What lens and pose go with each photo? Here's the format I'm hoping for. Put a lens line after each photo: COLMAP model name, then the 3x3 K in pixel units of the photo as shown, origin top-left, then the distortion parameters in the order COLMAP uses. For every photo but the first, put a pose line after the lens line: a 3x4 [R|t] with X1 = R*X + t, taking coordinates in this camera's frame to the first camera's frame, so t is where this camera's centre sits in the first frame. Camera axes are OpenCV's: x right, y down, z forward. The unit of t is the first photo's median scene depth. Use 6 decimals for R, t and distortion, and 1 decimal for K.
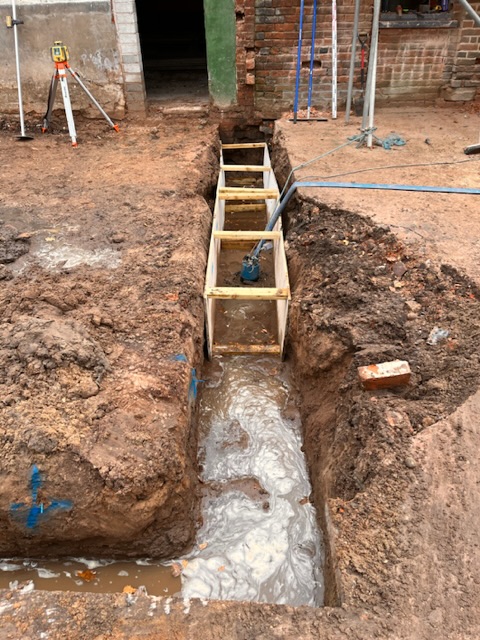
lens RADIAL K [[478.2, 0, 240.4], [0, 478.2, 321.4], [0, 0, 1]] dist [0.045589, -0.067498]
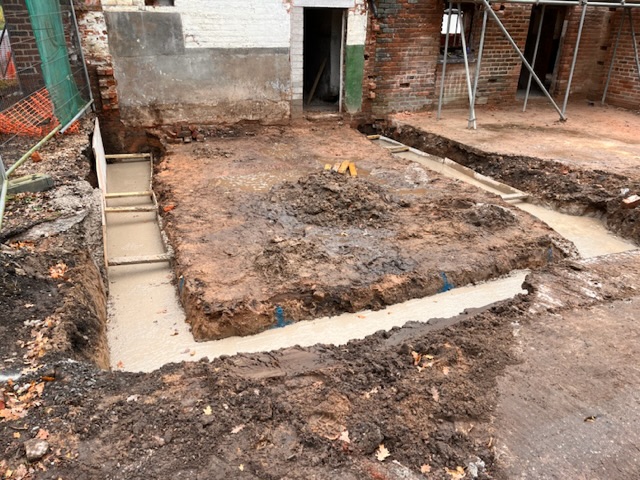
lens RADIAL K [[478.2, 0, 319.3], [0, 478.2, 239.0], [0, 0, 1]] dist [0.045589, -0.067498]
pose [[0.908136, -0.142638, 0.393629, -0.802825], [0.209836, 0.968634, -0.133109, 0.107765], [-0.362296, 0.203479, 0.909581, -0.233935]]
